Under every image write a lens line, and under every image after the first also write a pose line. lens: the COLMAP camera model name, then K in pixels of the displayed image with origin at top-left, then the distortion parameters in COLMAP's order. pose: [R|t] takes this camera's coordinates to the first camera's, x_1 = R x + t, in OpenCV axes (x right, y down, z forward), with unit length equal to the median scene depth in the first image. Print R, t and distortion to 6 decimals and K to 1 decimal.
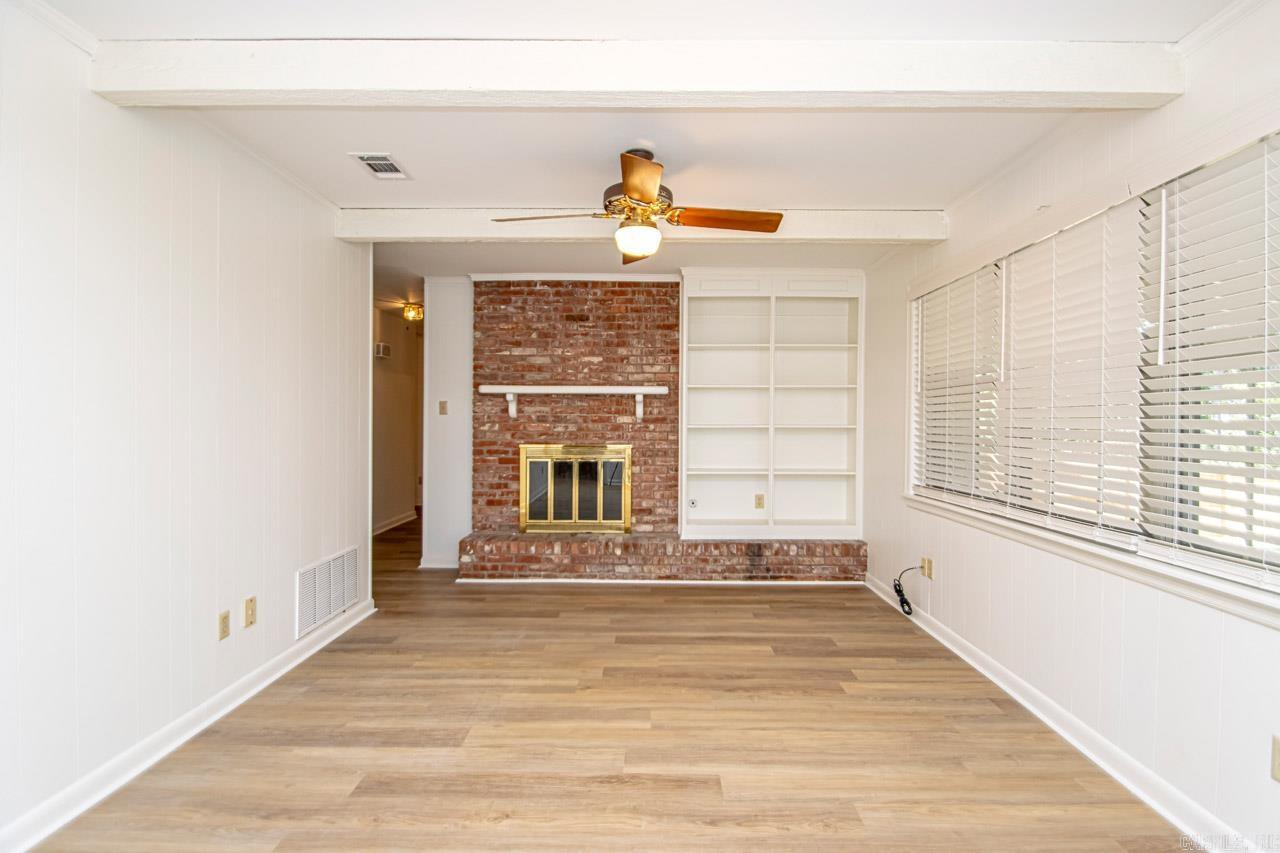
lens RADIAL K [[594.9, 0, 653.7], [0, 594.9, 428.1], [0, 0, 1]] dist [0.013050, -0.015148]
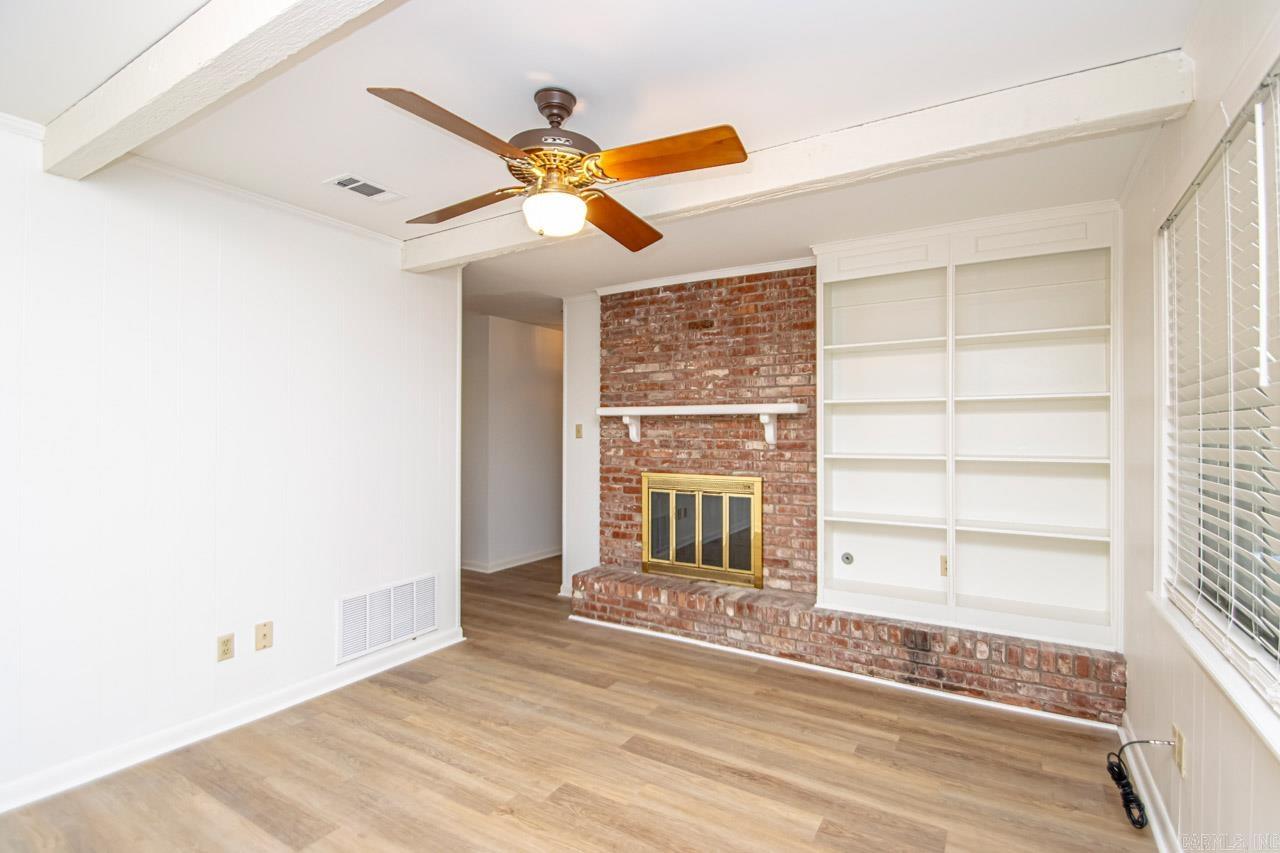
lens RADIAL K [[594.9, 0, 648.3], [0, 594.9, 427.9], [0, 0, 1]] dist [0.013050, -0.015148]
pose [[0.859153, -0.005628, -0.511687, 0.255175], [-0.004882, 0.999804, -0.019194, -0.023405], [0.511695, 0.018989, 0.858957, 0.252539]]
